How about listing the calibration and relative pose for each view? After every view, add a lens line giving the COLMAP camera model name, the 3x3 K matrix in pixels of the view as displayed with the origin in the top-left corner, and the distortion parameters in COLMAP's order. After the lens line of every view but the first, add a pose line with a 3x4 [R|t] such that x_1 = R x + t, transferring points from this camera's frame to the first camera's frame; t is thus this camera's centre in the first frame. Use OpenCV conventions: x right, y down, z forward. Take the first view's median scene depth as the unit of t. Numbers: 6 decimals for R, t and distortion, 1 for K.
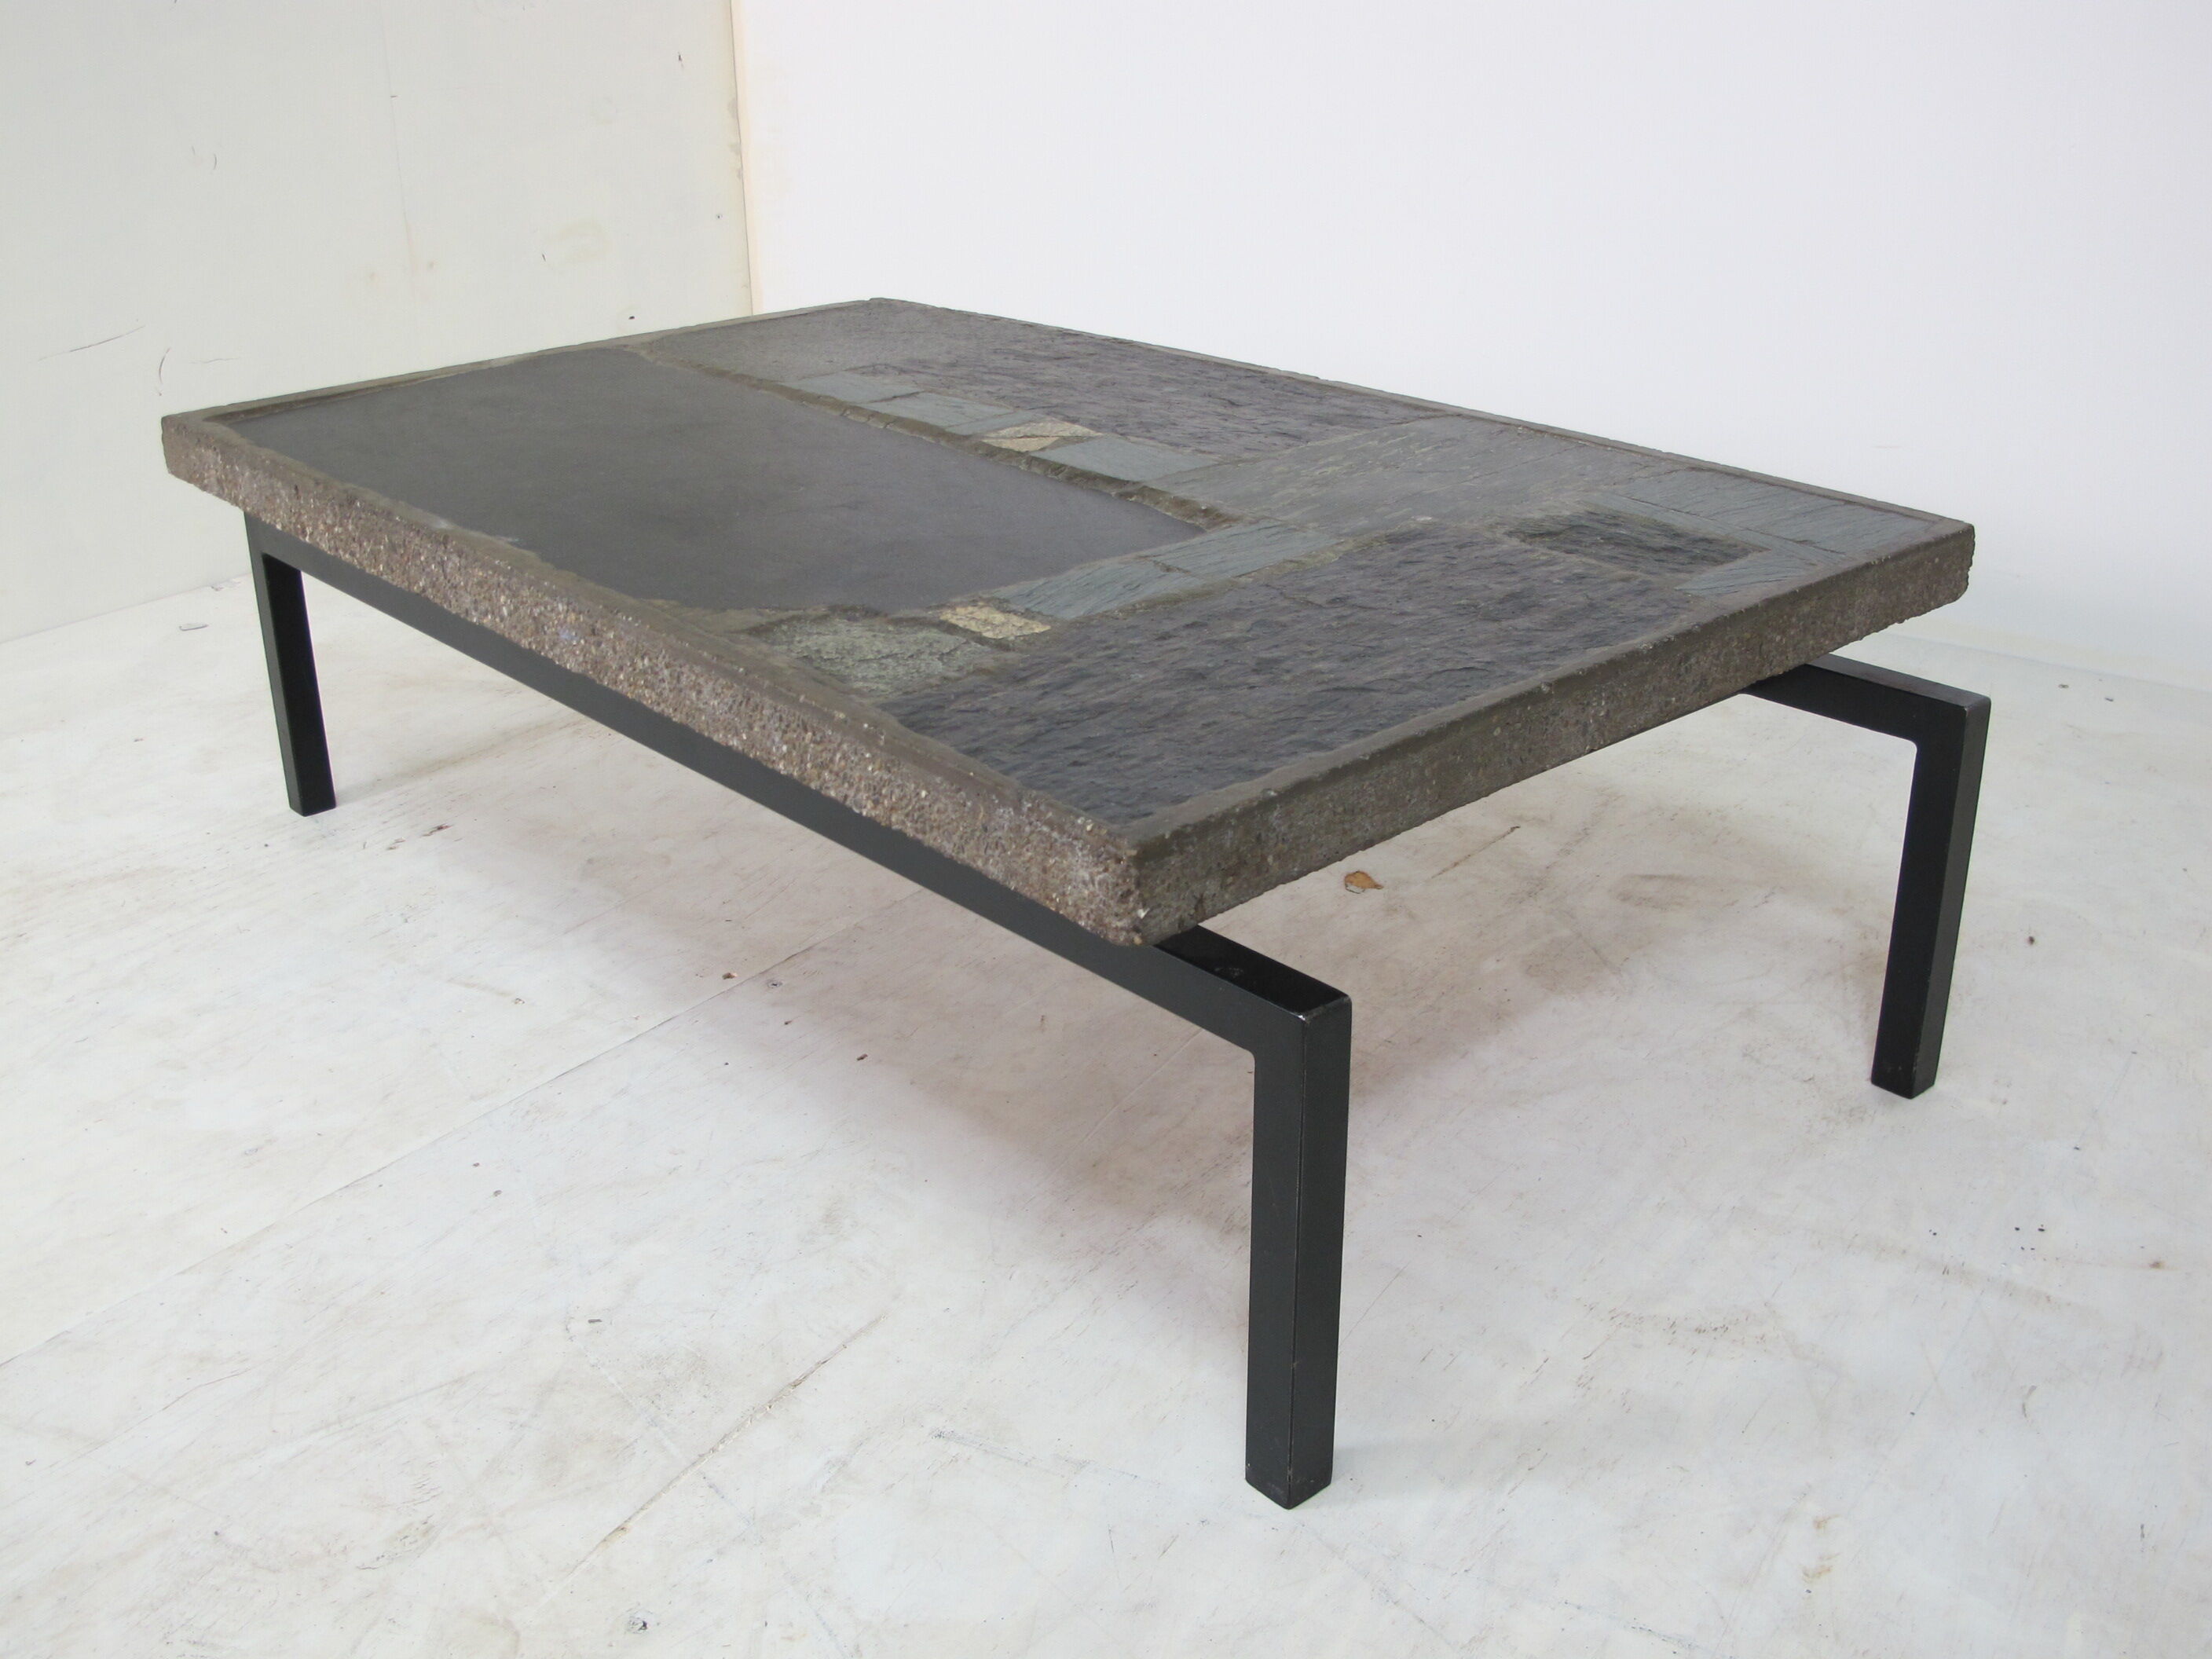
lens RADIAL K [[2189.9, 0, 1105.1], [0, 2189.9, 793.6], [0, 0, 1]] dist [-0.128808, 0.110564]
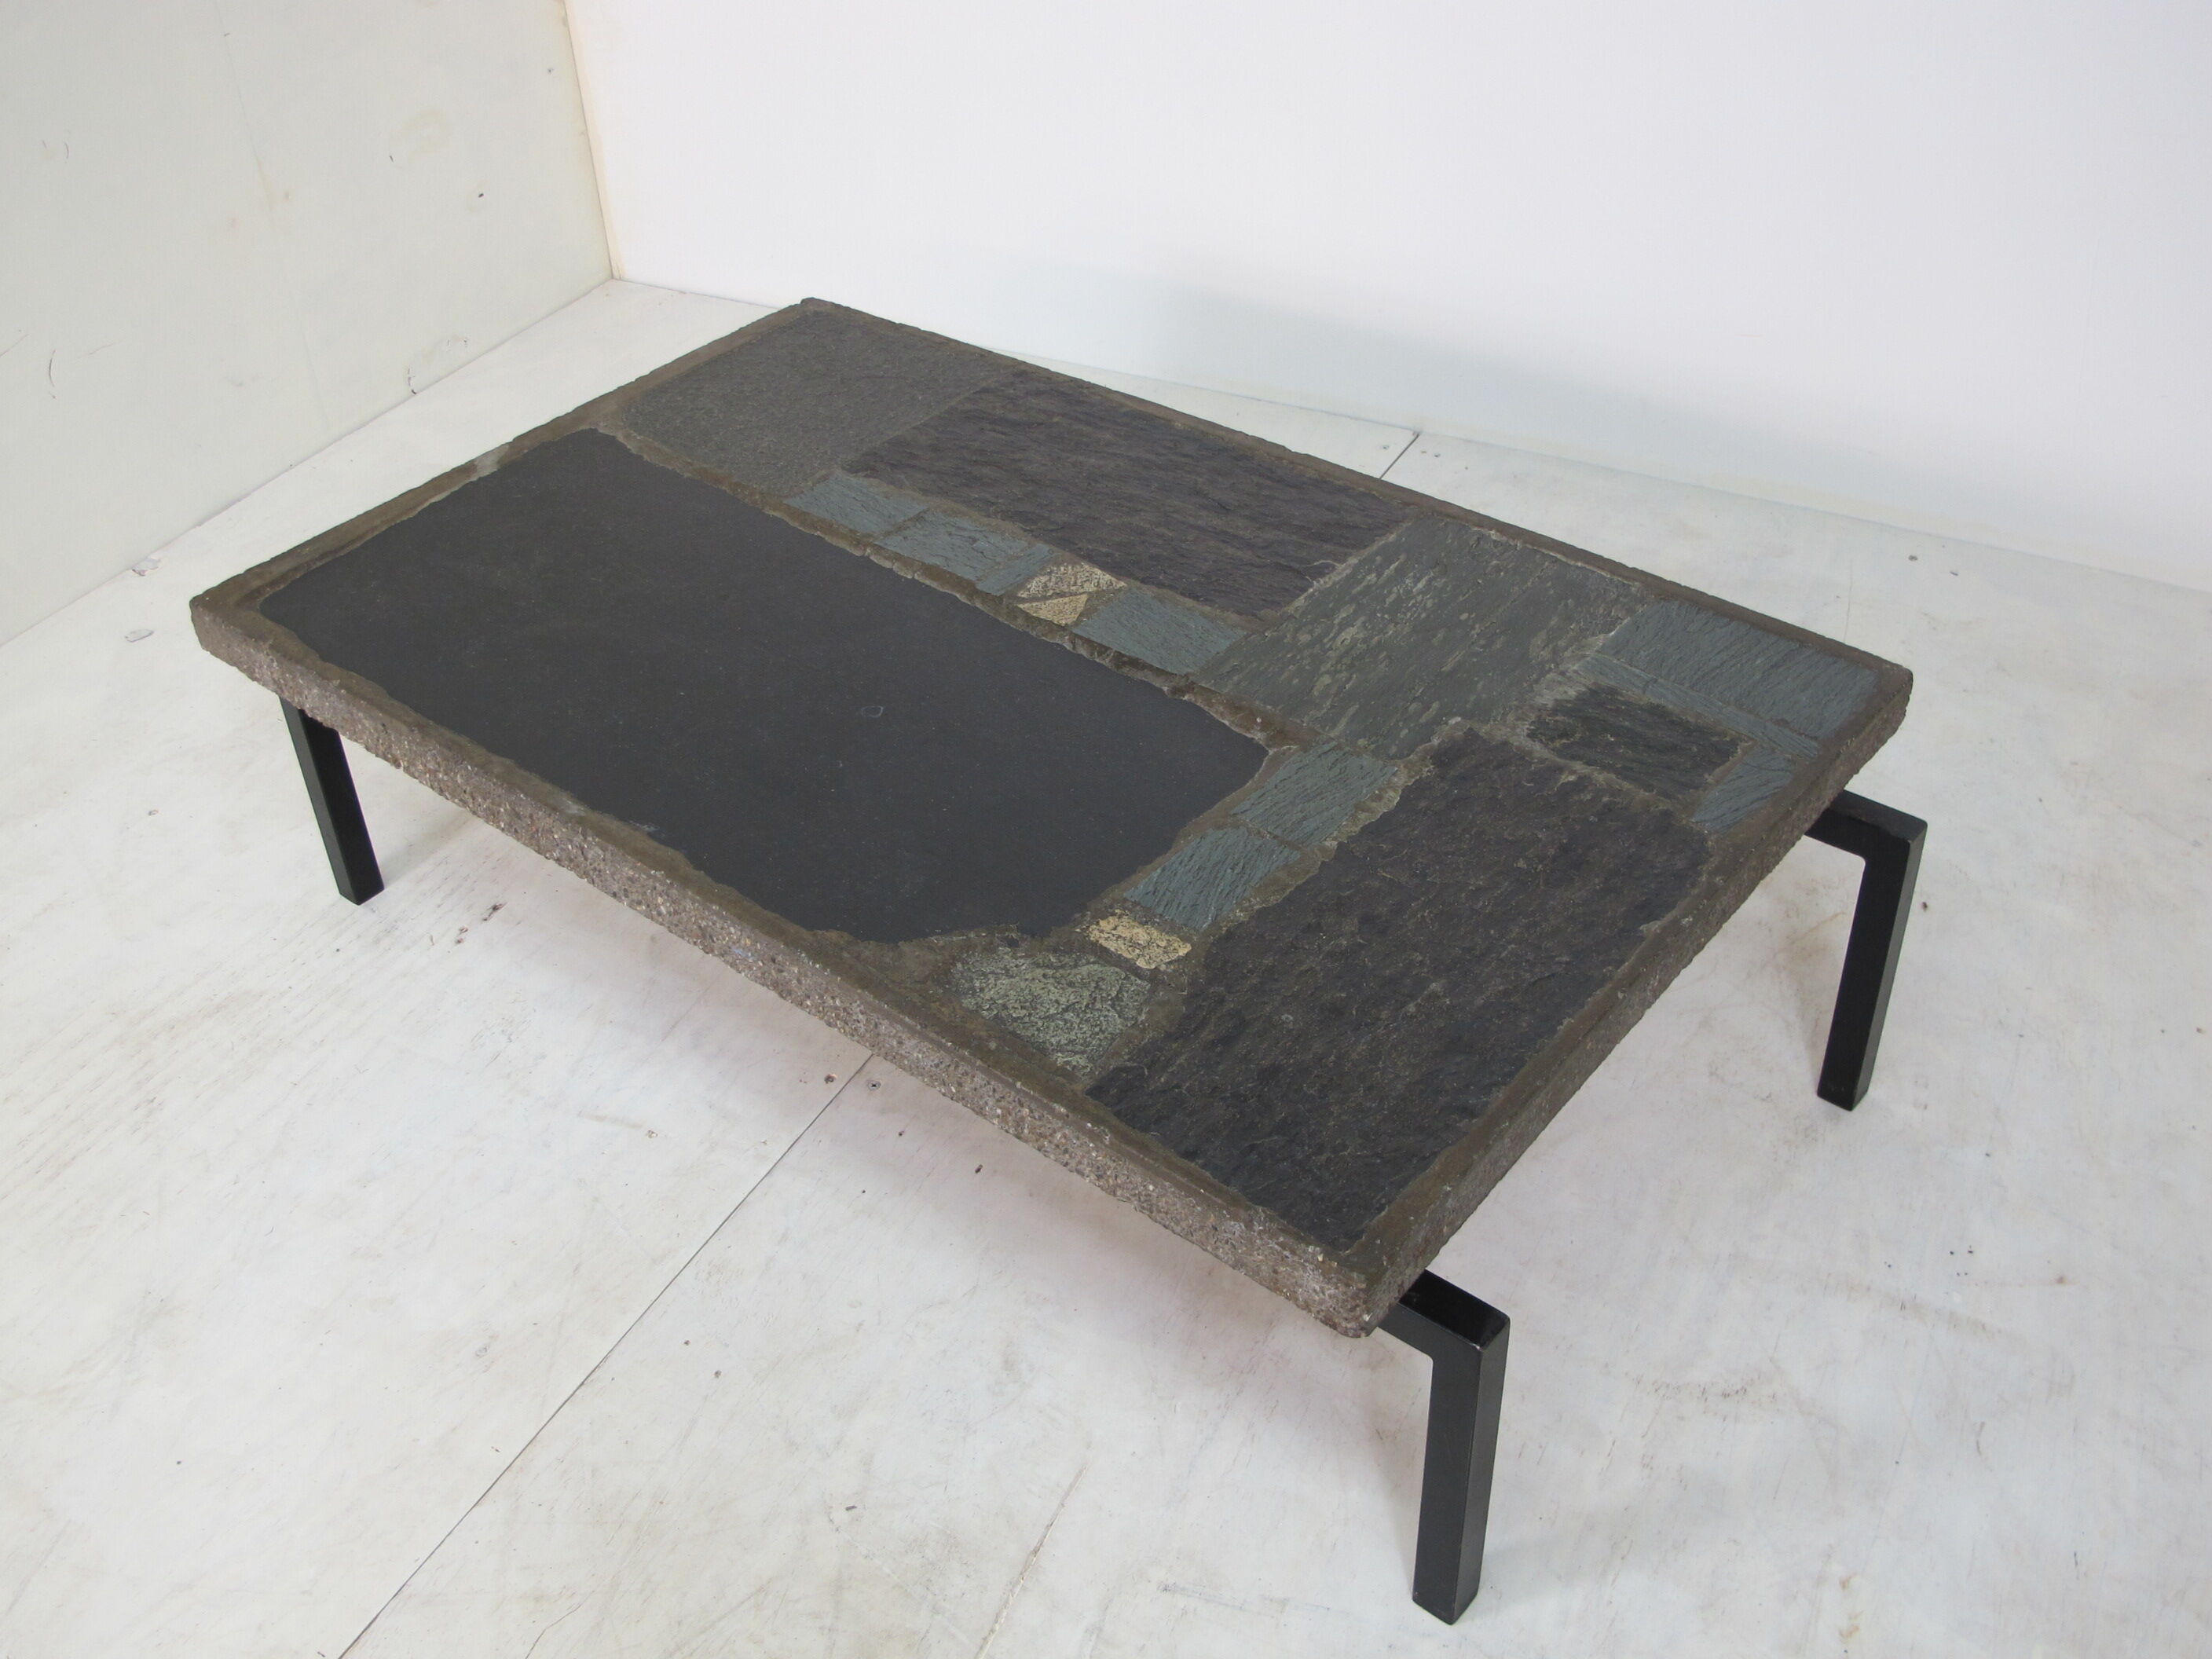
lens RADIAL K [[2192.8, 0, 1093.5], [0, 2192.8, 766.9], [0, 0, 1]] dist [-0.132155, 0.117132]
pose [[0.988710, -0.110251, 0.101478, -0.180808], [0.084155, 0.968893, 0.232731, -0.436605], [-0.123981, -0.221563, 0.967232, -0.100658]]
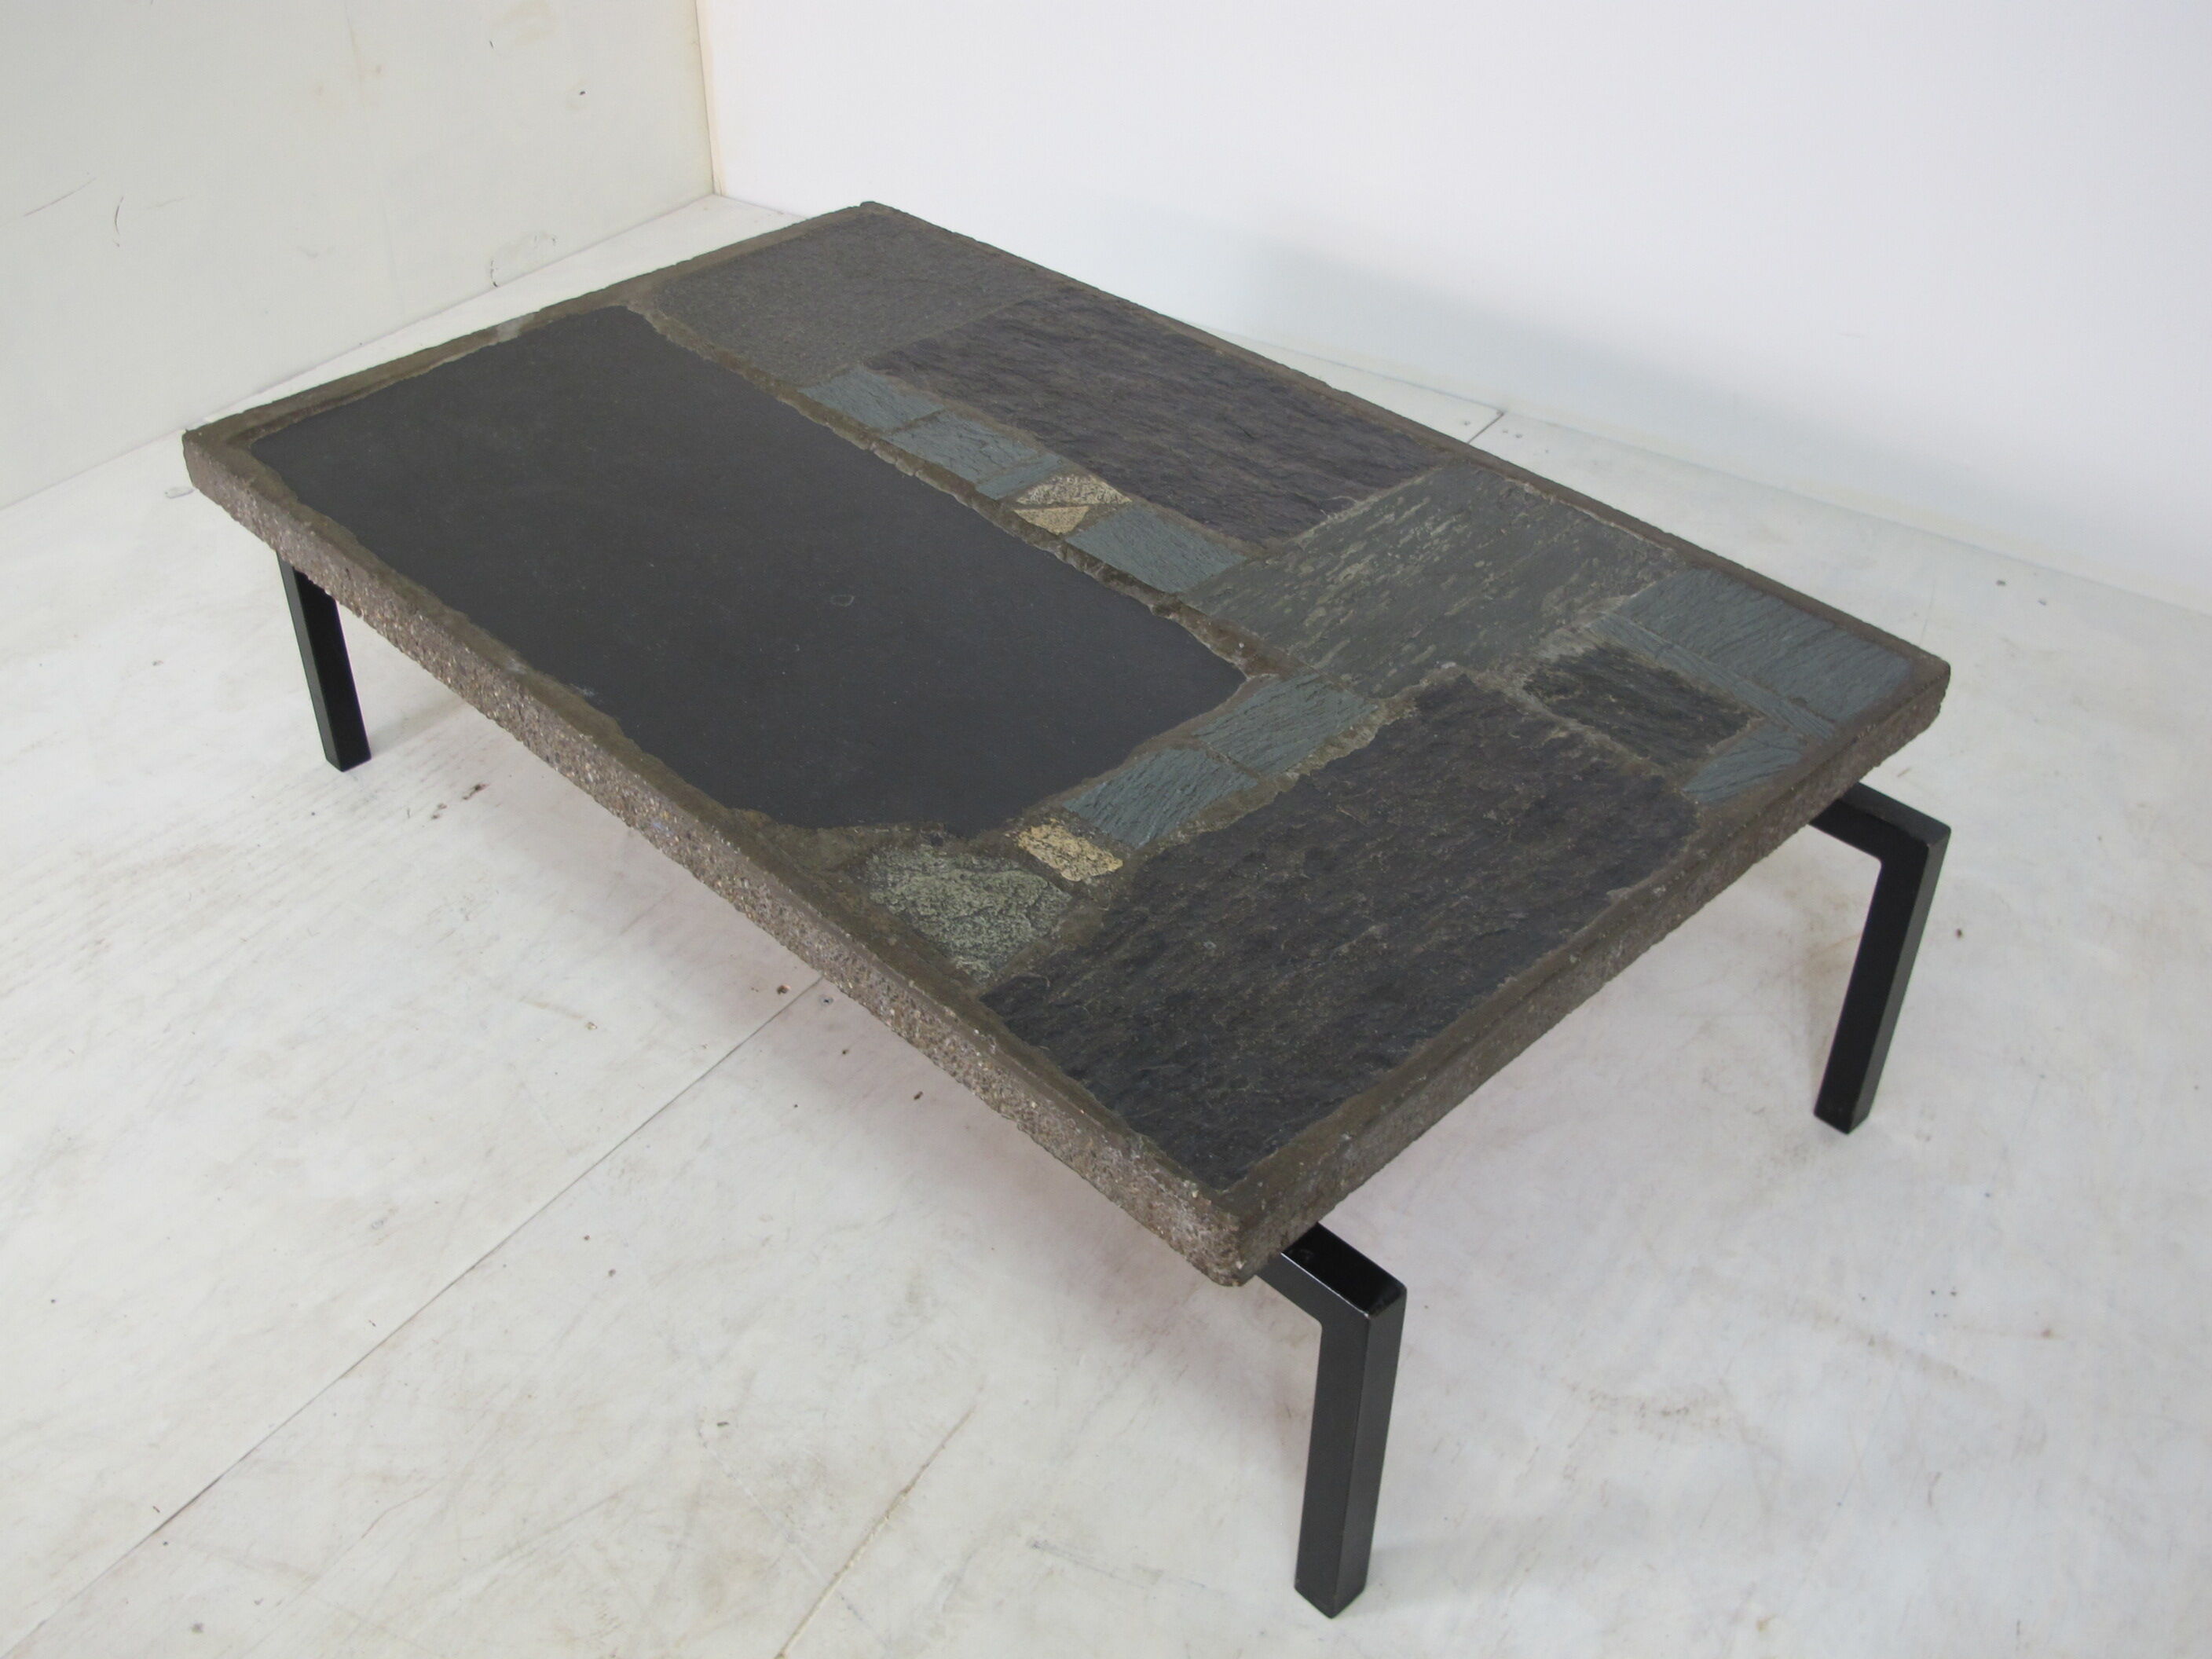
lens RADIAL K [[2180.5, 0, 1118.7], [0, 2180.5, 787.1], [0, 0, 1]] dist [-0.132360, 0.117523]
pose [[0.998538, -0.012185, 0.052665, -0.082091], [-0.000559, 0.971882, 0.235467, -0.362212], [-0.054053, -0.235152, 0.970454, -0.047223]]
